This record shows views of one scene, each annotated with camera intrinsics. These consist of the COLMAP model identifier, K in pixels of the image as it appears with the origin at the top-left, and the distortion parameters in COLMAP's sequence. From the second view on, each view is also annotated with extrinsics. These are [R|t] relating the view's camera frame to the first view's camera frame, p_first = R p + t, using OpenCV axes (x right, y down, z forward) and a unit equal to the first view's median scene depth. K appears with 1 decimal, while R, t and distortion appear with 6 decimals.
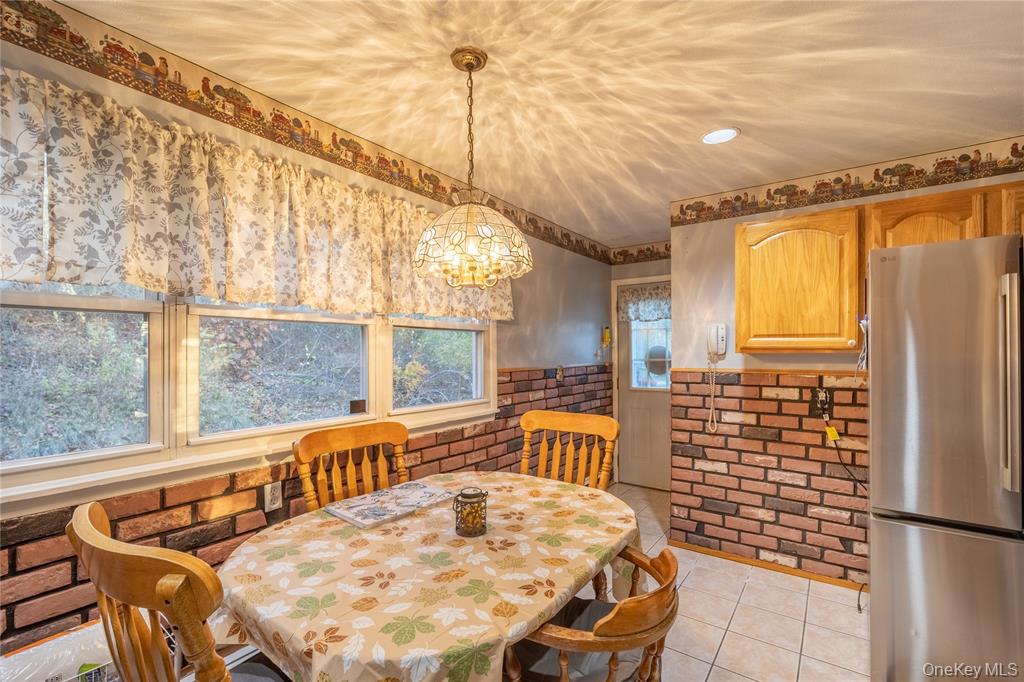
lens RADIAL K [[444.1, 0, 507.9], [0, 444.1, 361.3], [0, 0, 1]] dist [-0.012413, 0.004474]
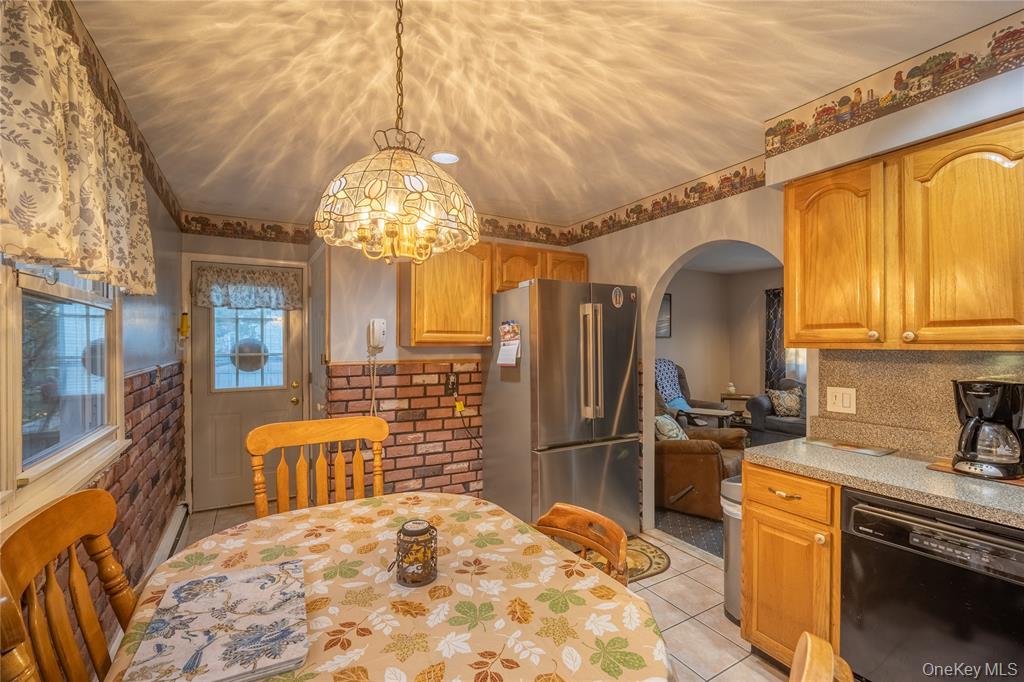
lens RADIAL K [[444.1, 0, 521.1], [0, 444.1, 346.8], [0, 0, 1]] dist [-0.012413, 0.004474]
pose [[0.382981, -0.003550, 0.923749, -0.413971], [0.022294, 0.999737, -0.005401, -0.003591], [-0.923487, 0.022663, 0.382959, 0.305938]]
